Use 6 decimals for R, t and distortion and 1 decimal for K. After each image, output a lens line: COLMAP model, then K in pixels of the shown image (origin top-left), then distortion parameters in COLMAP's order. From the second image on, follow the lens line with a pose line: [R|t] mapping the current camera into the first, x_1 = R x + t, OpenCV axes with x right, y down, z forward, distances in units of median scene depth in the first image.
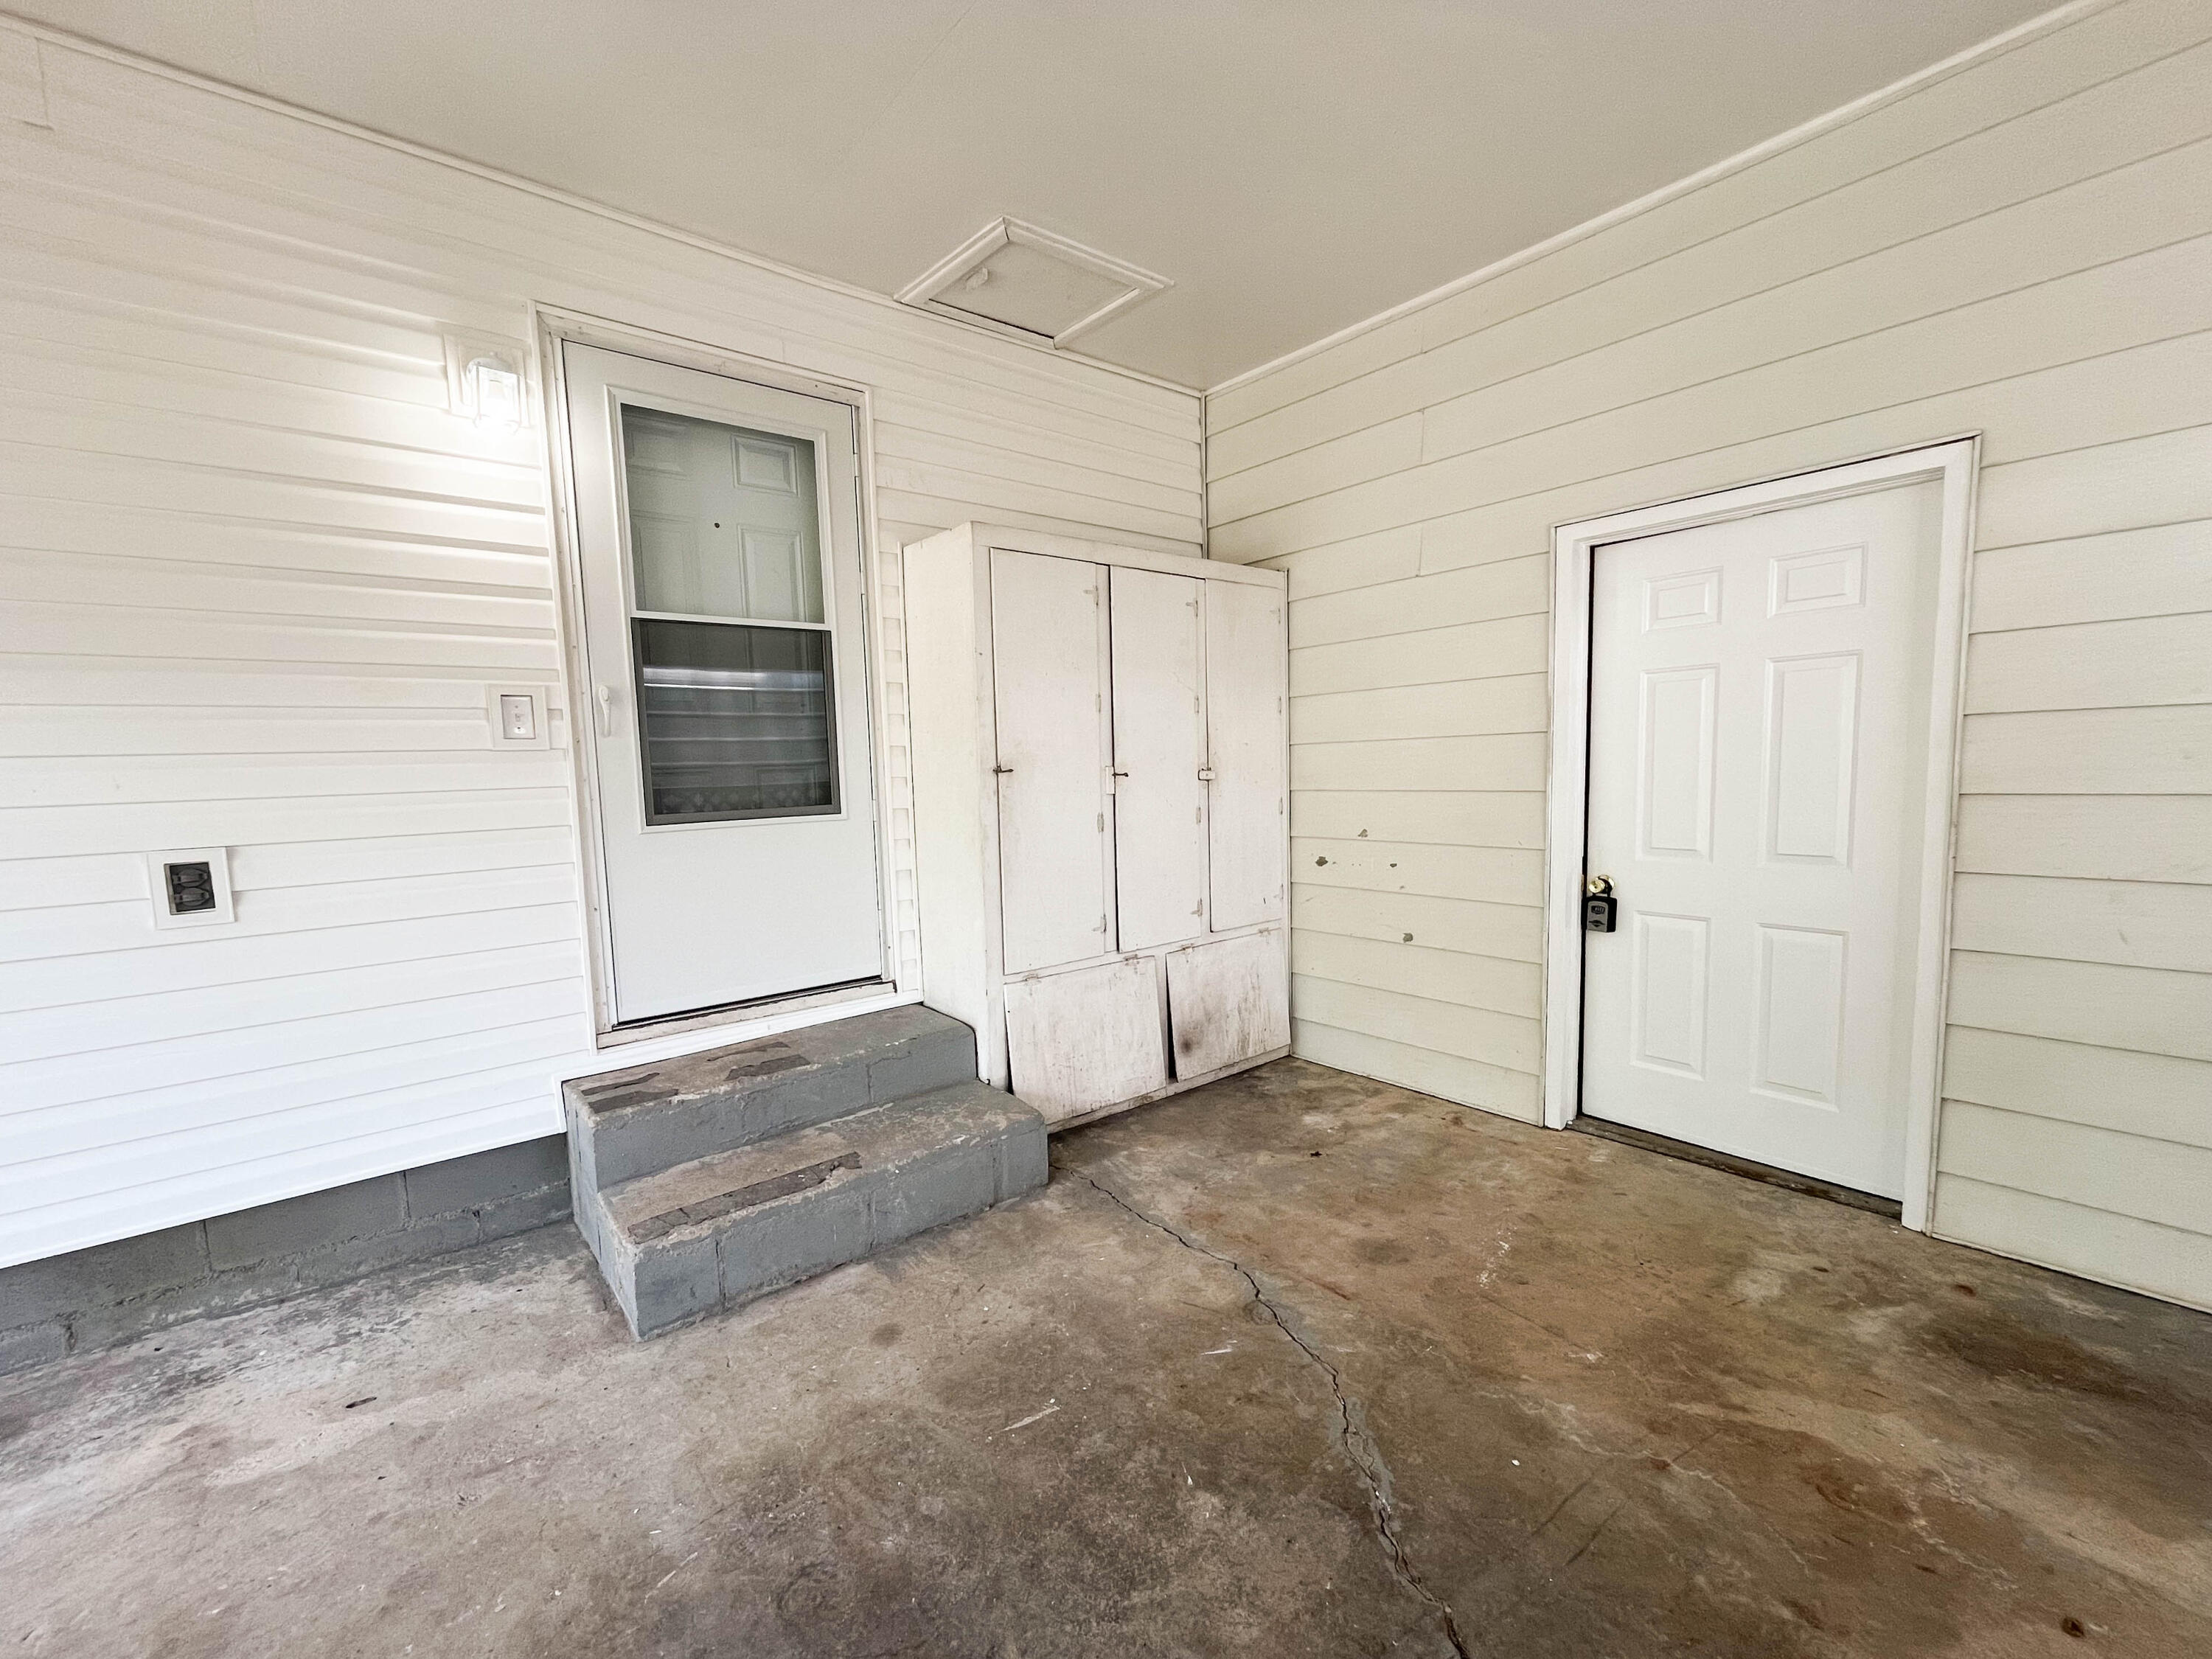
lens RADIAL K [[893.5, 0, 1102.6], [0, 893.5, 830.3], [0, 0, 1]] dist [-0.002241, -0.000202]
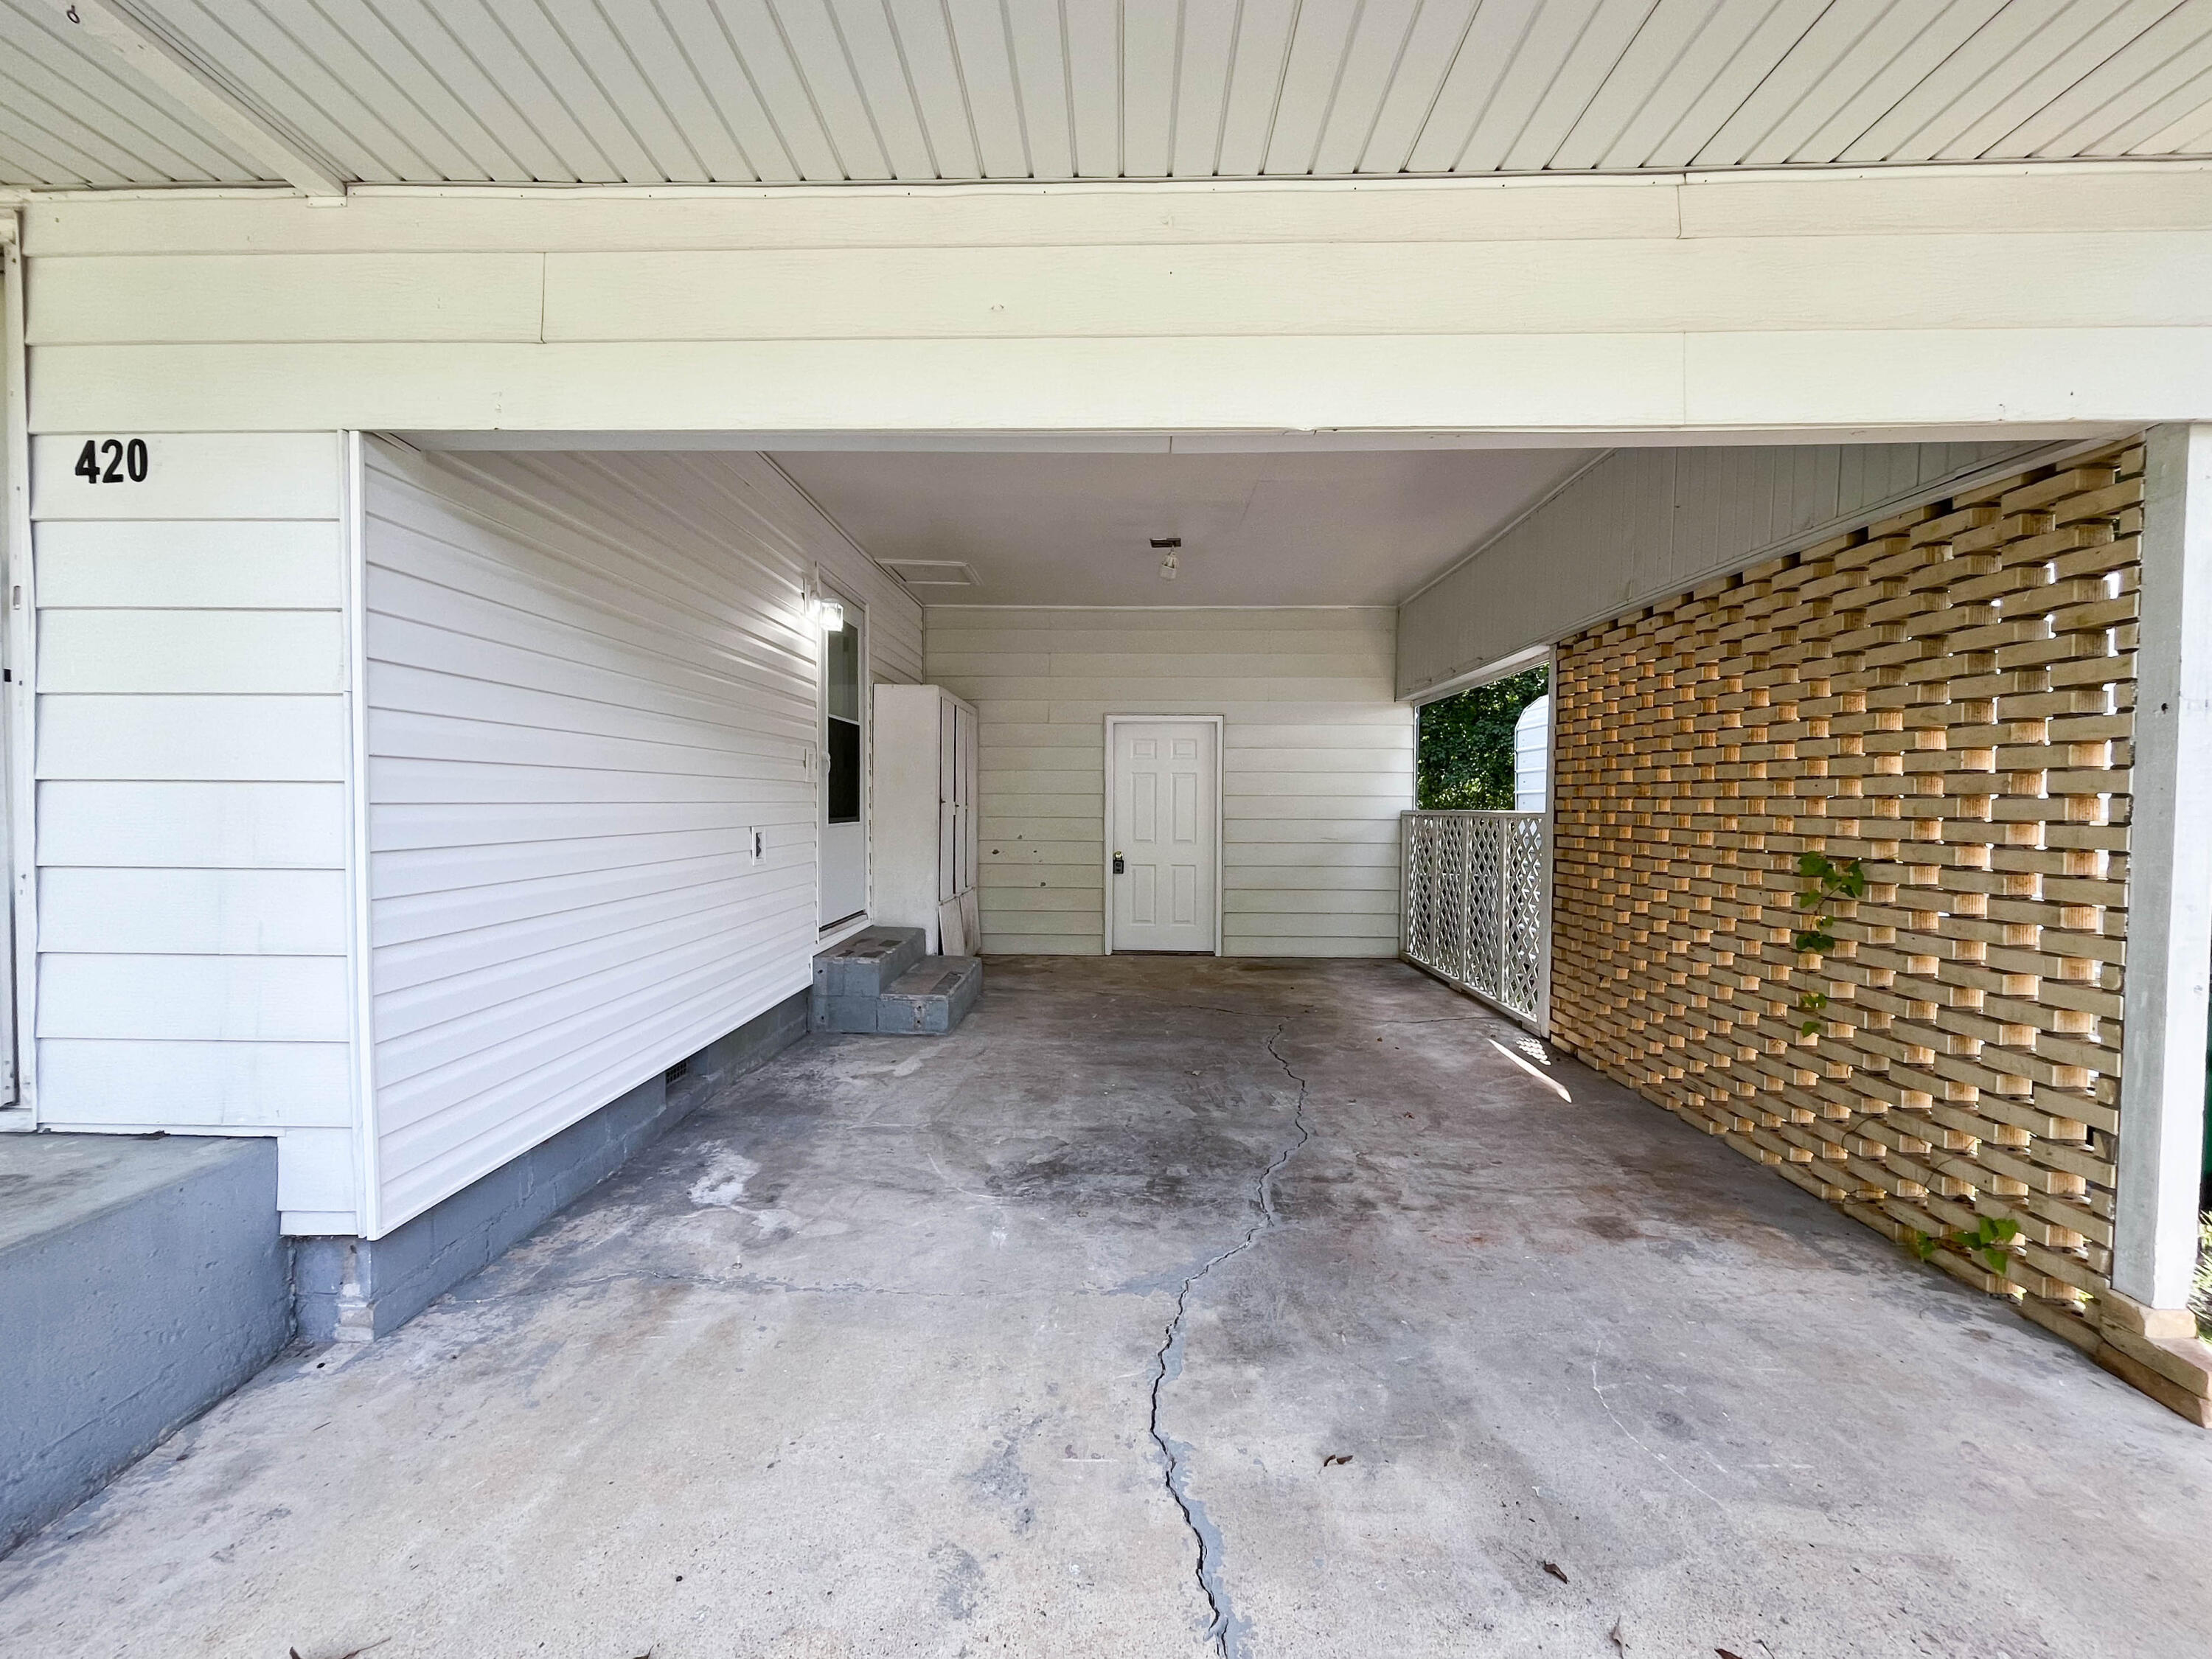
lens RADIAL K [[893.5, 0, 1102.6], [0, 893.5, 830.3], [0, 0, 1]] dist [-0.002241, -0.000202]
pose [[0.644602, 0.010429, 0.764448, -1.822384], [0.024568, 0.999108, -0.034347, 0.097248], [-0.764124, 0.040921, 0.643770, -0.780103]]
